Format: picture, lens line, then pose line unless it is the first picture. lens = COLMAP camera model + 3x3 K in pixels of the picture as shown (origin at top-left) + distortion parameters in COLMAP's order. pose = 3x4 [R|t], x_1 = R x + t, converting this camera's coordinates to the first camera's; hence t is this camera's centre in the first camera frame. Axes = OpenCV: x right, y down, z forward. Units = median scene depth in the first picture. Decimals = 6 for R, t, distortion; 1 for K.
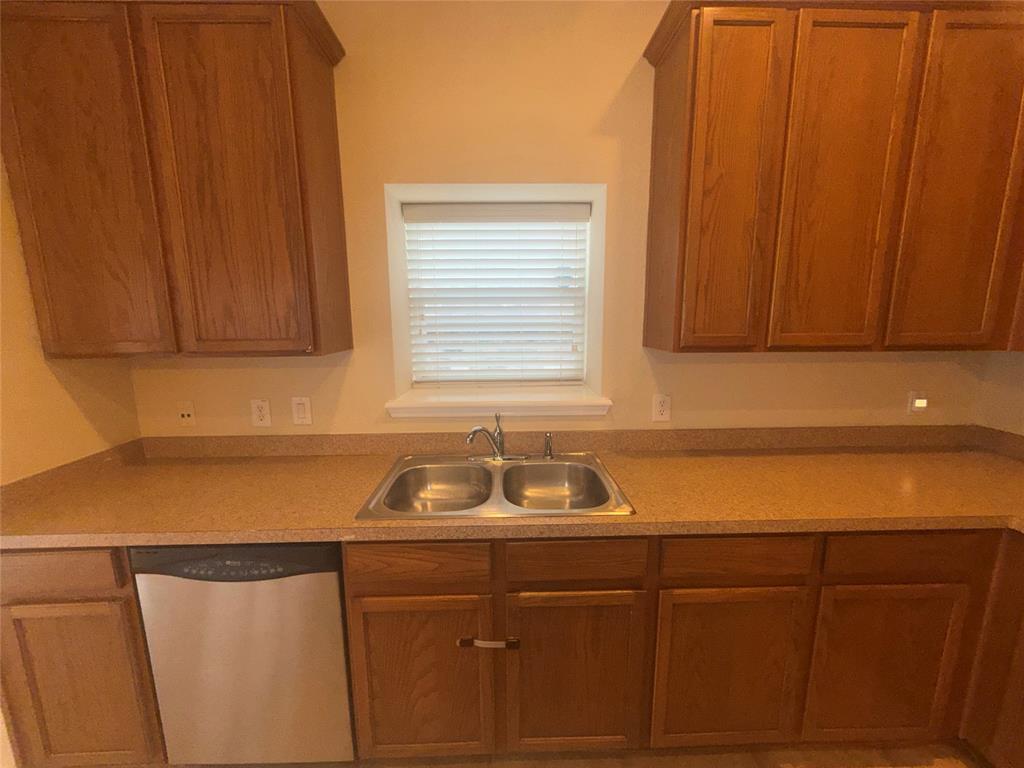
lens RADIAL K [[410.5, 0, 512.0], [0, 410.5, 384.0], [0, 0, 1]] dist [0.000384, 0.000110]
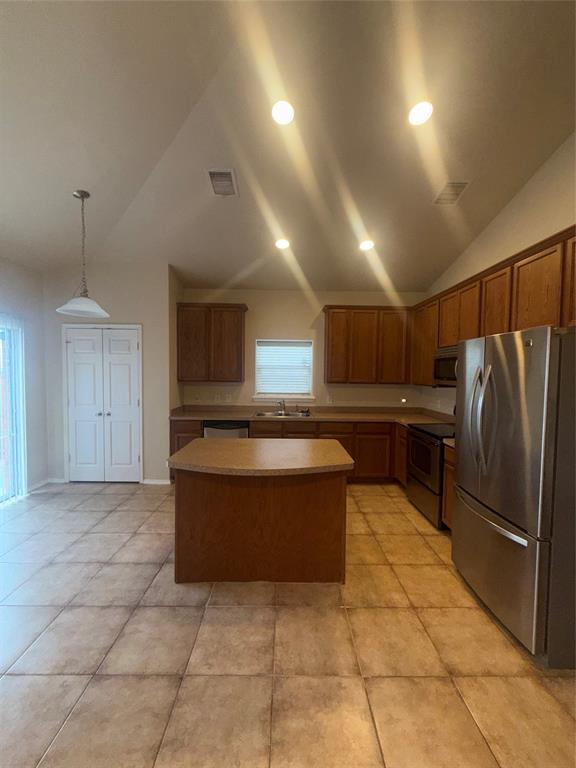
lens RADIAL K [[307.9, 0, 288.0], [0, 307.9, 384.0], [0, 0, 1]] dist [0.000384, 0.000110]
pose [[0.999778, 0.019558, -0.007842, 0.029817], [-0.020454, 0.990208, -0.138091, 0.362680], [0.005065, 0.138221, 0.990389, -2.046980]]
